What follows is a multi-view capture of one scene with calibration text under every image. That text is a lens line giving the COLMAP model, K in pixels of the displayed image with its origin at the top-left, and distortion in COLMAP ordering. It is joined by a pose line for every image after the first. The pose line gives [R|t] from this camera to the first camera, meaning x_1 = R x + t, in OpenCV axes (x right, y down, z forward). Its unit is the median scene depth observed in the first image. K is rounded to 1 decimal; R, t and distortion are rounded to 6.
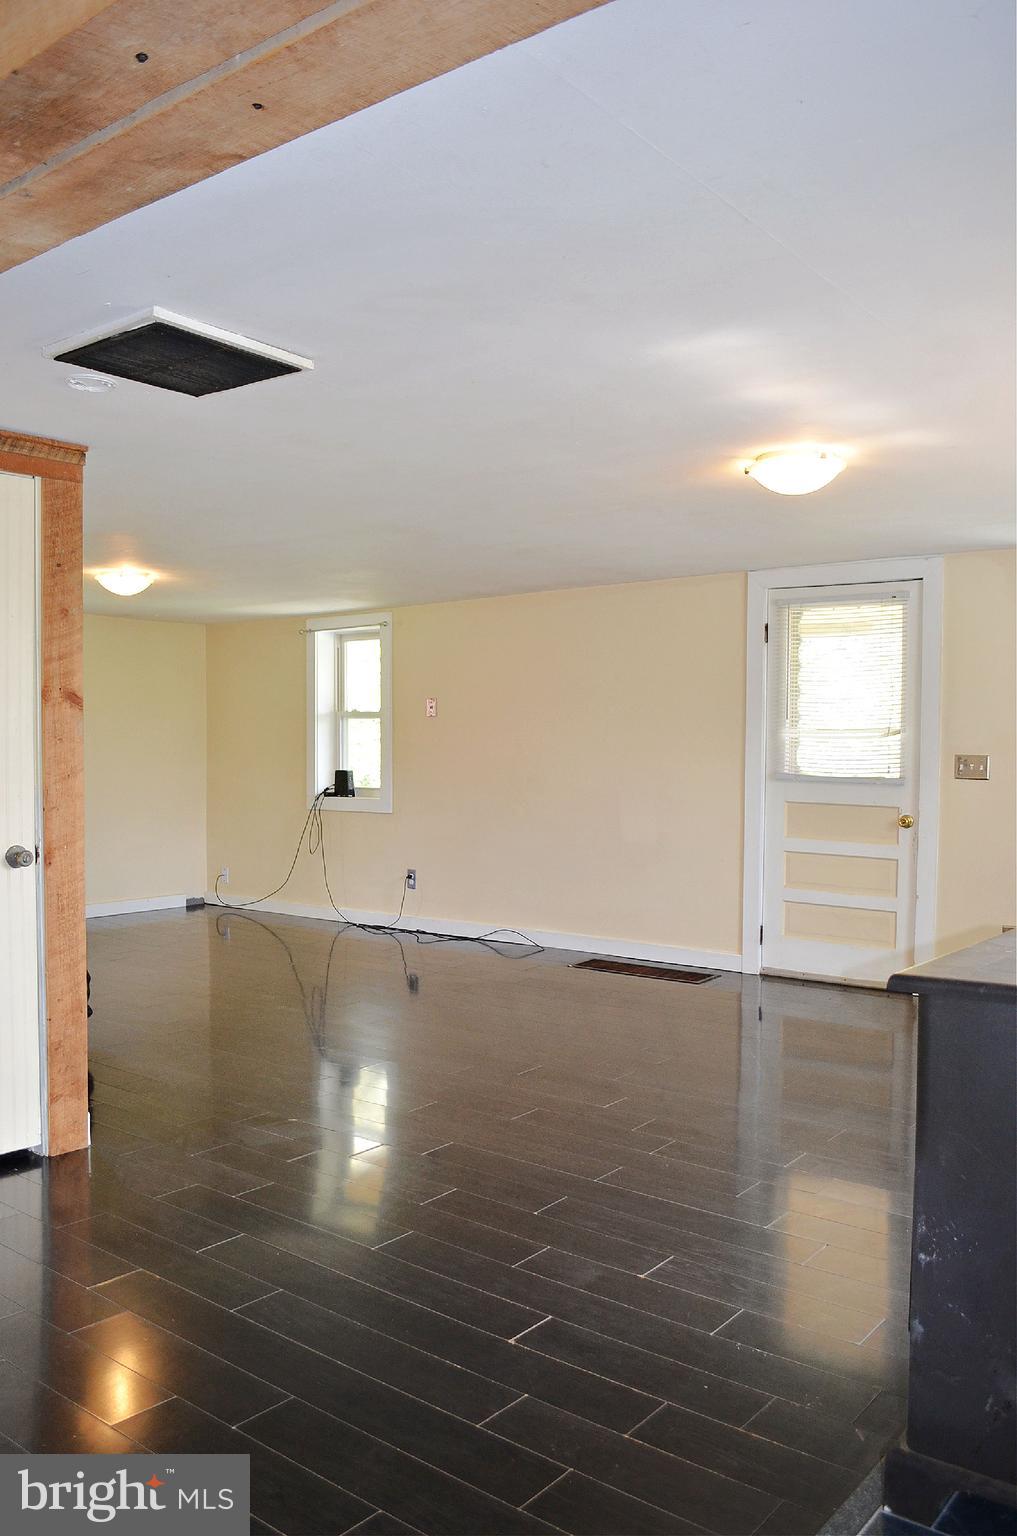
lens RADIAL K [[1239.0, 0, 508.5], [0, 1239.0, 768.0], [0, 0, 1]] dist [-0.002227, 0.001892]
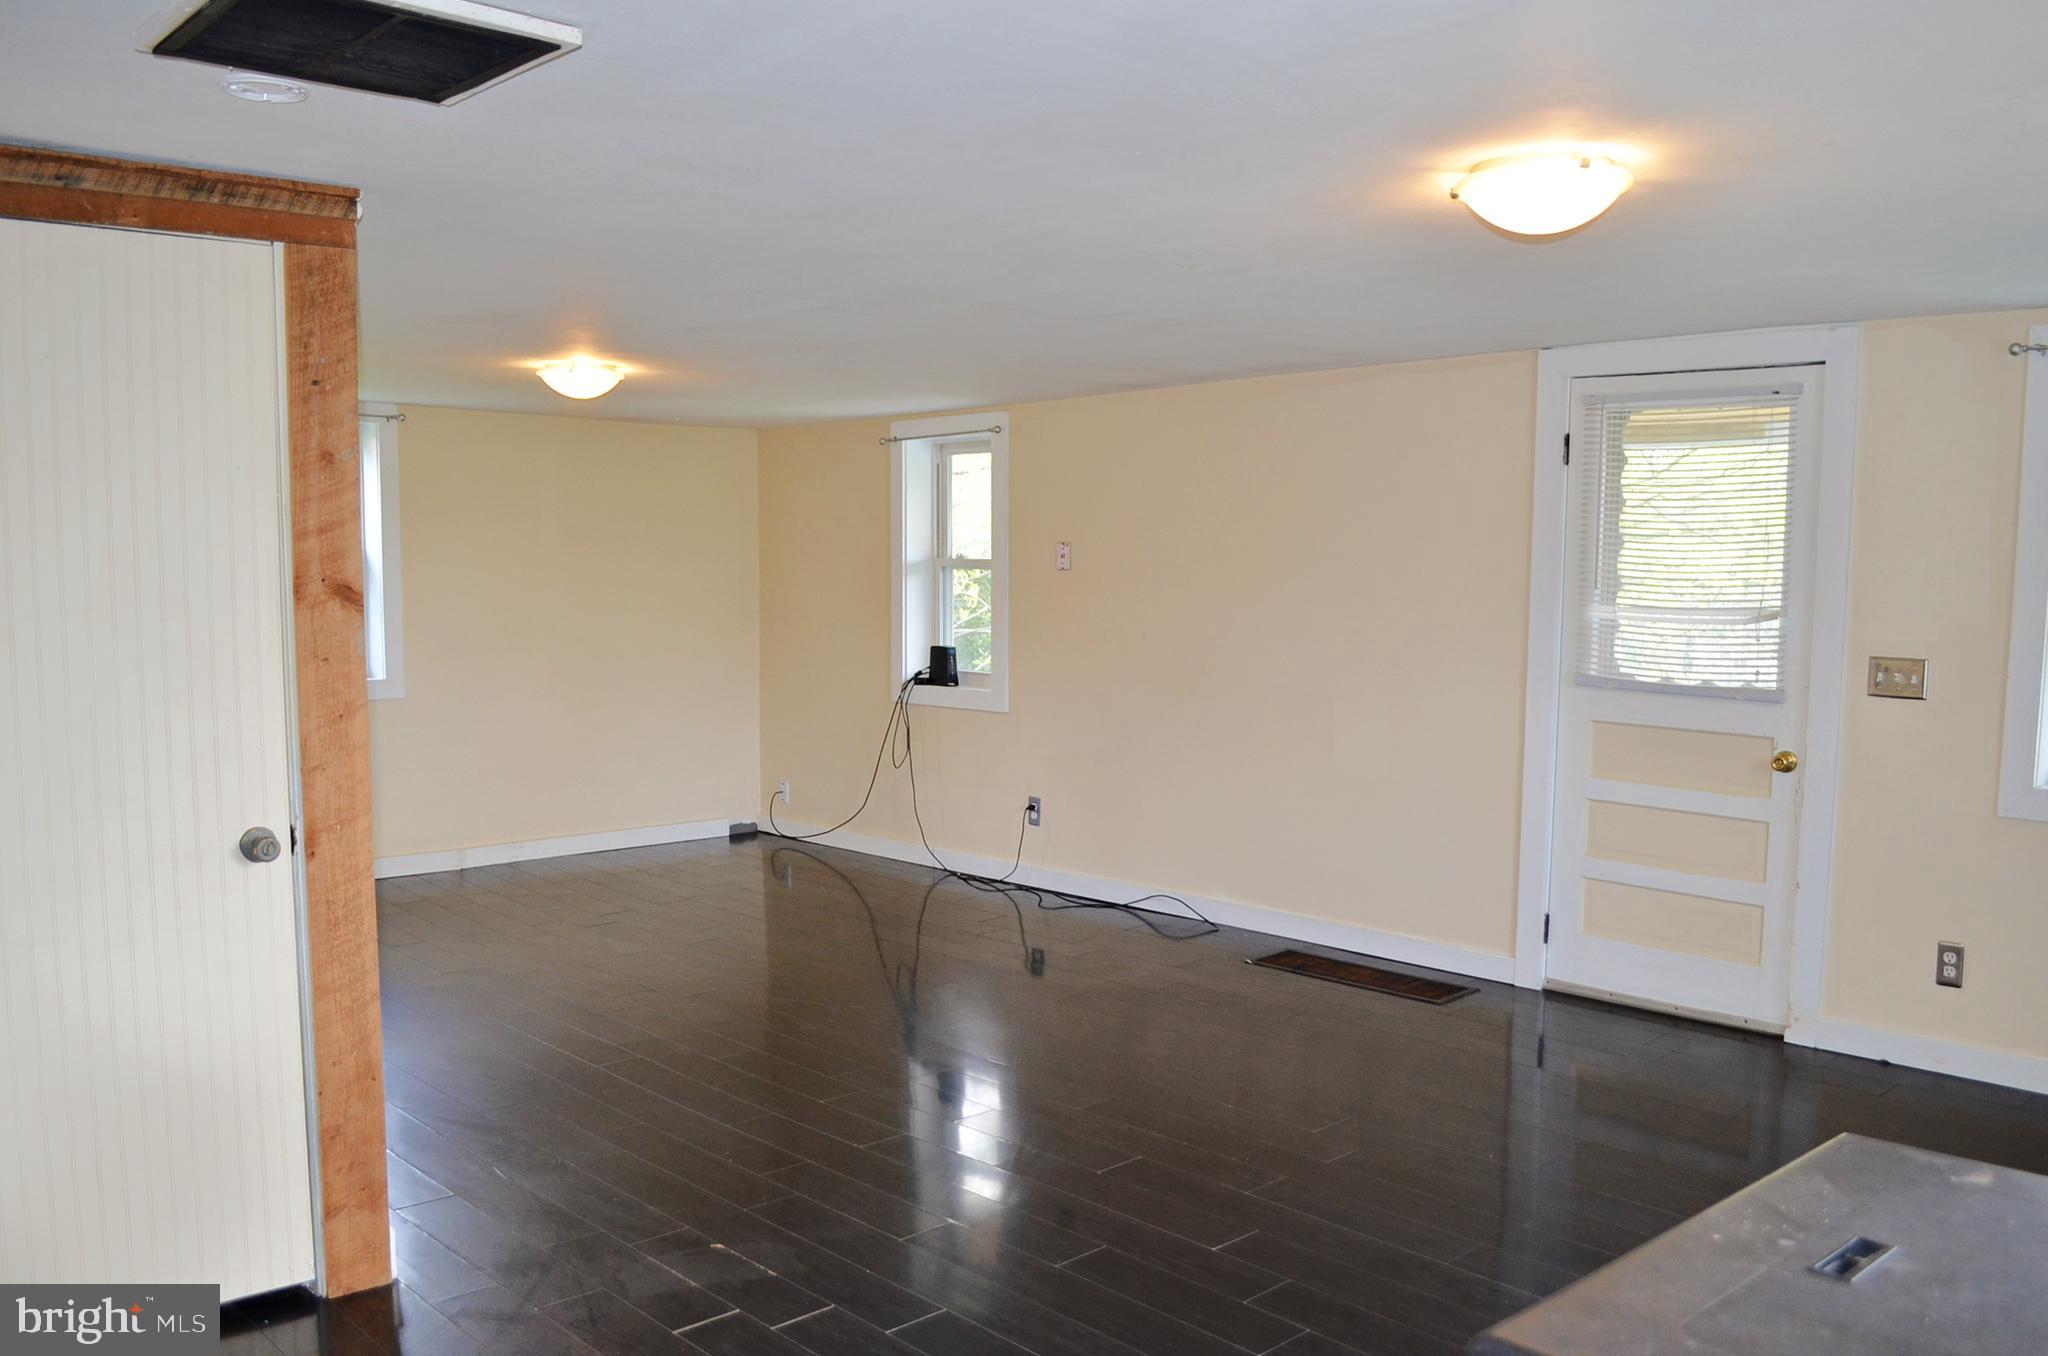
lens RADIAL K [[1713.6, 0, 1026.9], [0, 1713.6, 707.6], [0, 0, 1]] dist [-0.027225, -0.012364]
pose [[0.989139, 0.015121, -0.146200, 0.072886], [-0.006144, 0.998079, 0.061657, -0.032898], [0.146852, -0.060089, 0.987332, 0.114926]]
